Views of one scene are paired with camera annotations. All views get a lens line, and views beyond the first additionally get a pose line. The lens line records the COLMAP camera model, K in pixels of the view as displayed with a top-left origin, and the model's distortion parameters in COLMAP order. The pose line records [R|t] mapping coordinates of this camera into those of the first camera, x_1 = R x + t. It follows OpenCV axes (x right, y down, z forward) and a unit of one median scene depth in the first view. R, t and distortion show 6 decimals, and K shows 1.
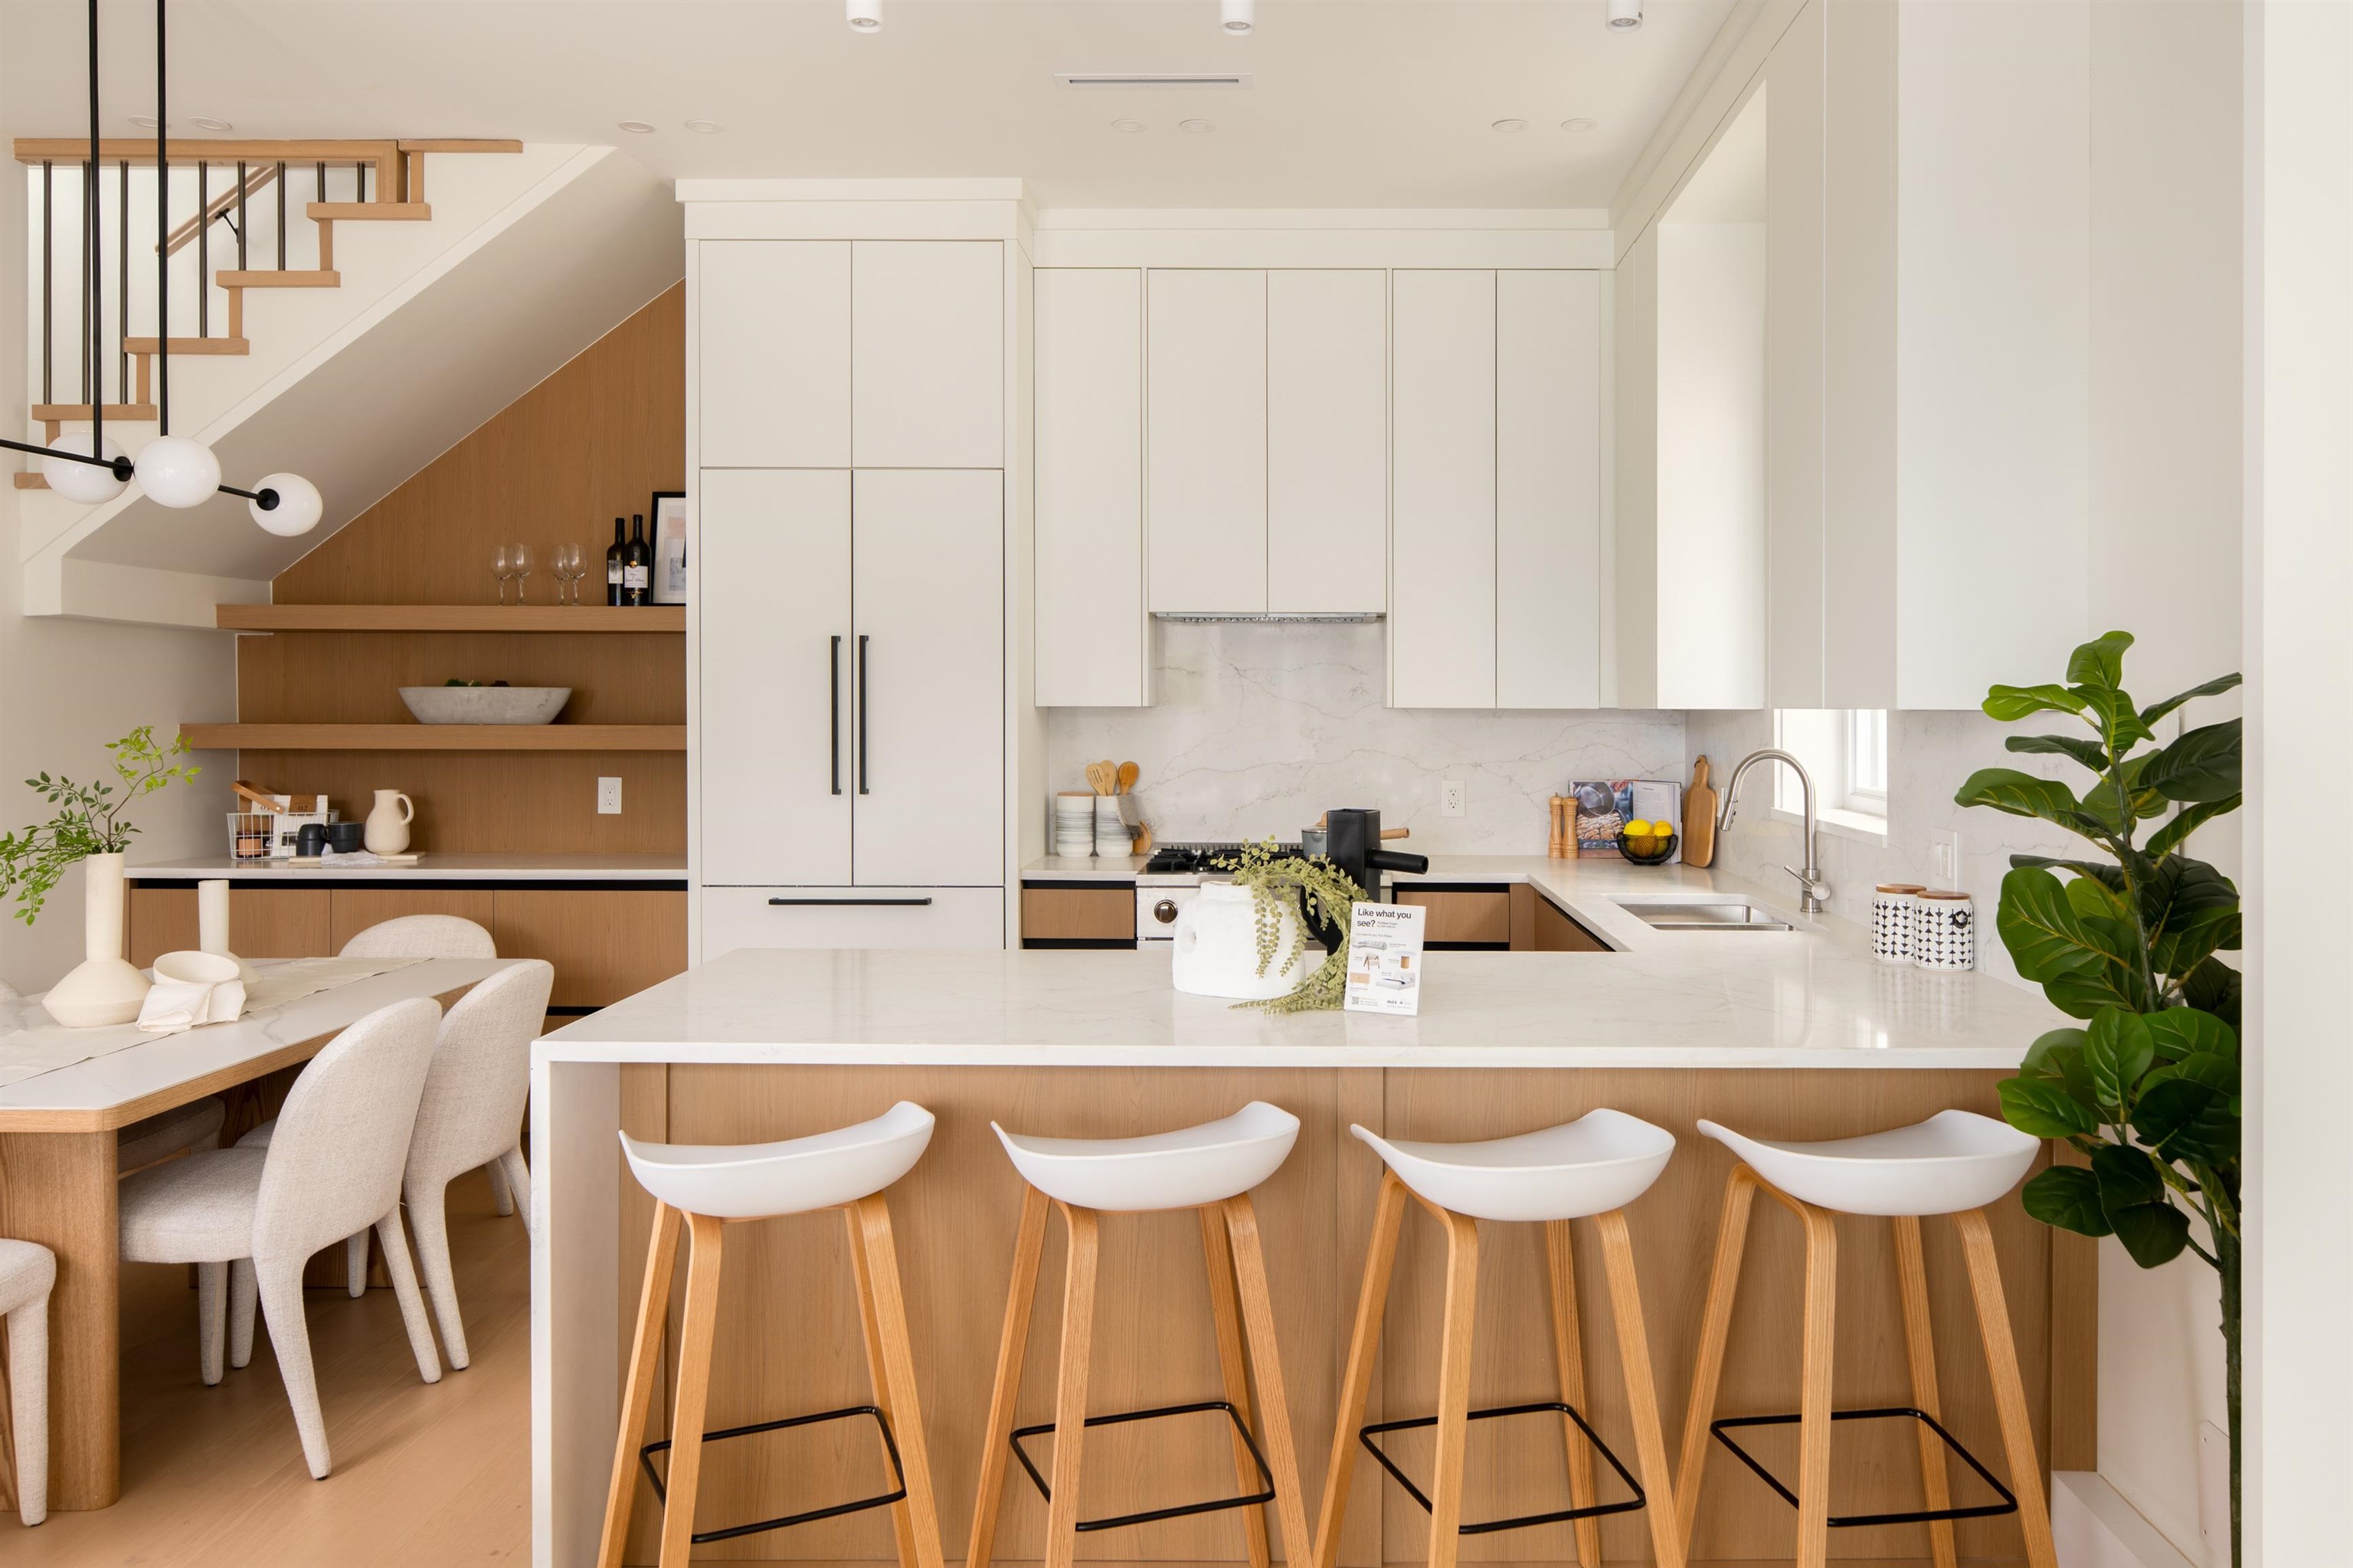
lens RADIAL K [[1687.7, 0, 1291.9], [0, 1687.7, 731.4], [0, 0, 1]] dist [0.001106, 0.001422]
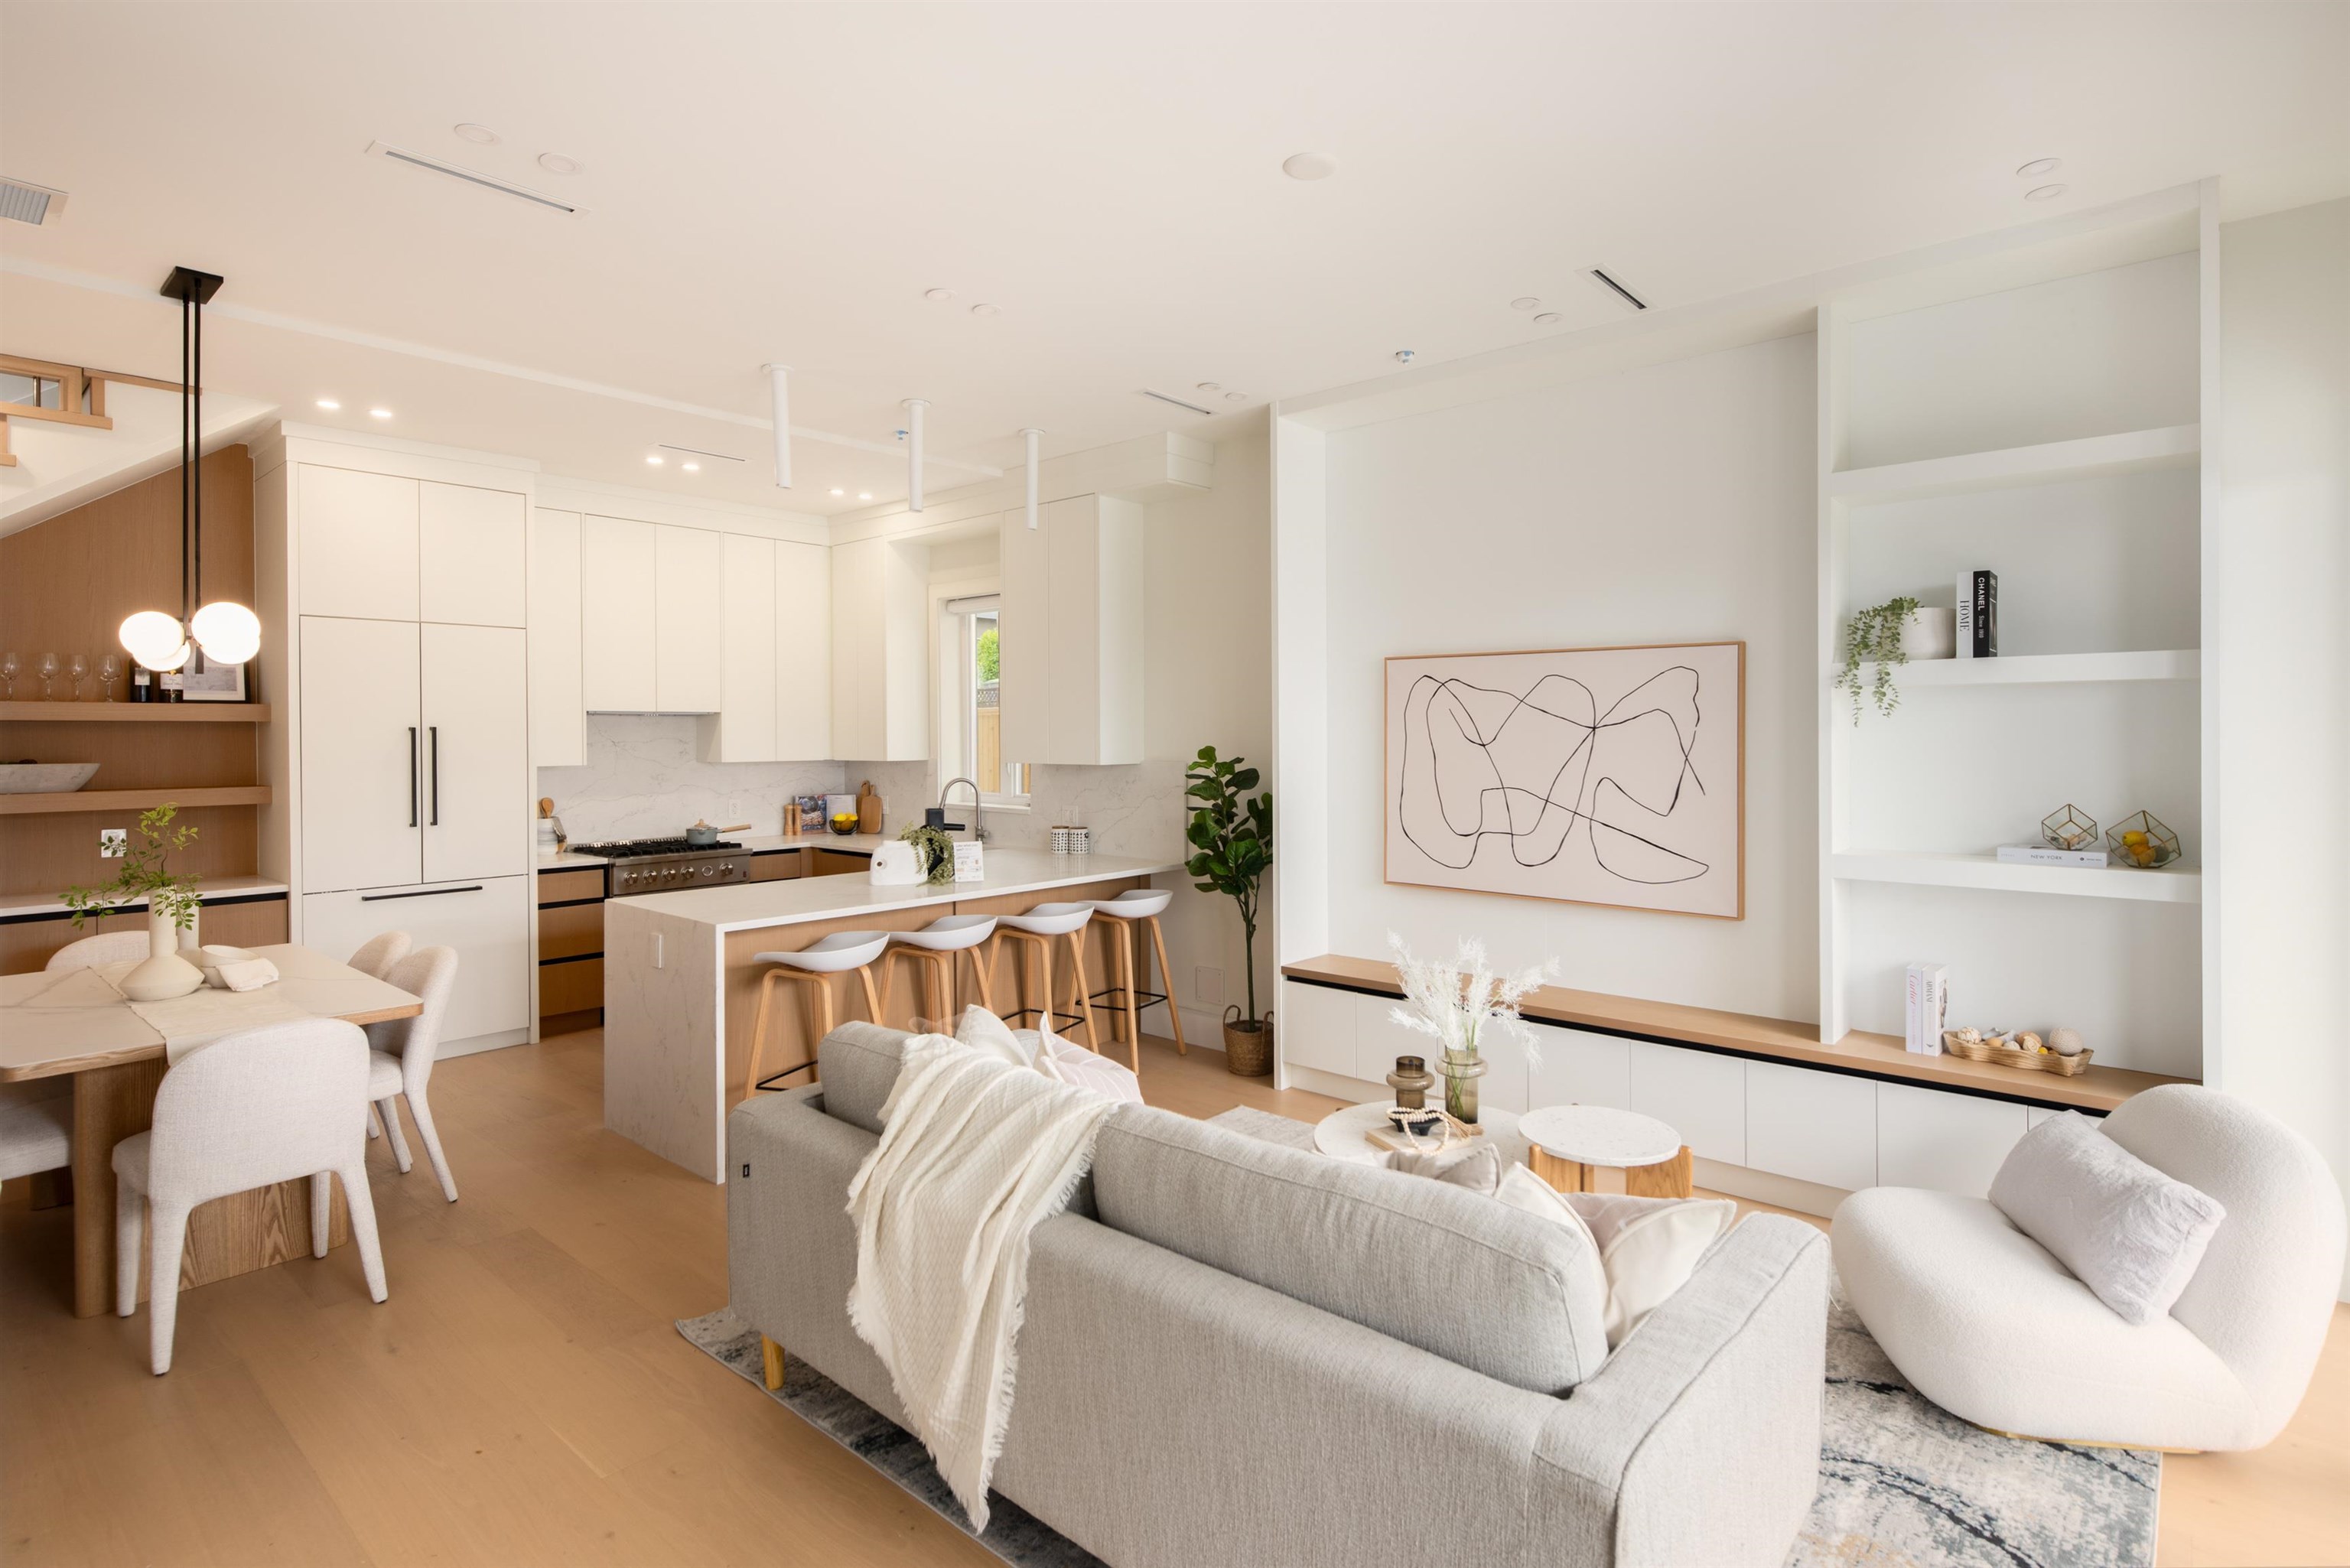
lens RADIAL K [[1152.4, 0, 1220.5], [0, 1152.4, 735.4], [0, 0, 1]] dist [0.007038, 0.001045]
pose [[0.644741, -0.008388, 0.764355, -0.610219], [0.019253, 0.999801, -0.005268, -0.028132], [-0.764159, 0.018112, 0.644774, -0.283890]]
